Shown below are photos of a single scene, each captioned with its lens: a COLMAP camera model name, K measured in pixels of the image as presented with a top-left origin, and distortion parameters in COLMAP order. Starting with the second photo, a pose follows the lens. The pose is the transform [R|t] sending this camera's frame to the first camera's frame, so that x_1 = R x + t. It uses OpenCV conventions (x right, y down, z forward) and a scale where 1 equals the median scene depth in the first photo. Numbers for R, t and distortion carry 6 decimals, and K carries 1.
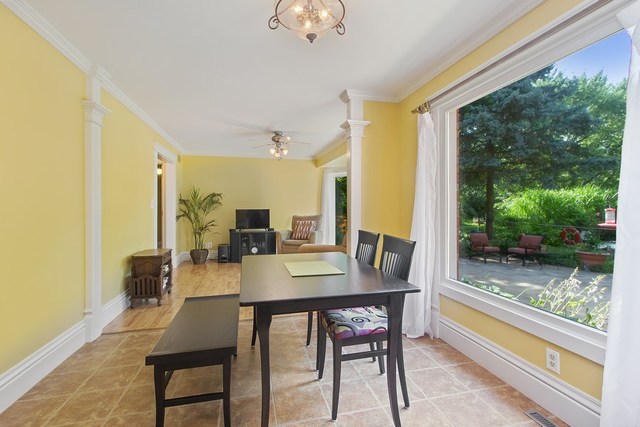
lens RADIAL K [[295.0, 0, 320.3], [0, 295.0, 212.8], [0, 0, 1]] dist [0.005104, 0.000930]
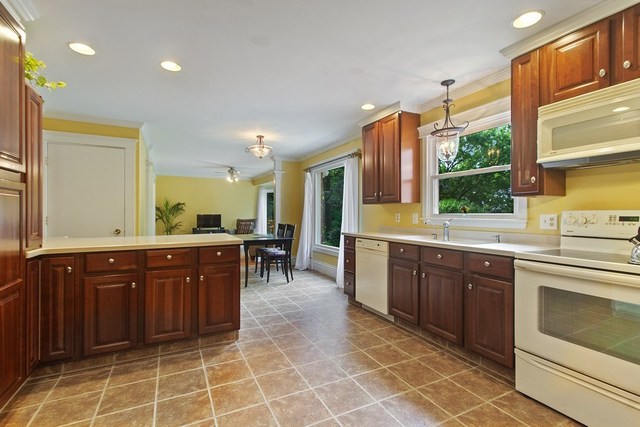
lens RADIAL K [[295.0, 0, 317.4], [0, 295.0, 212.5], [0, 0, 1]] dist [0.005104, 0.000930]
pose [[0.974503, 0.007153, 0.224259, -0.037841], [-0.002329, 0.999760, -0.021768, 0.009950], [-0.224361, 0.020691, 0.974287, -0.555978]]
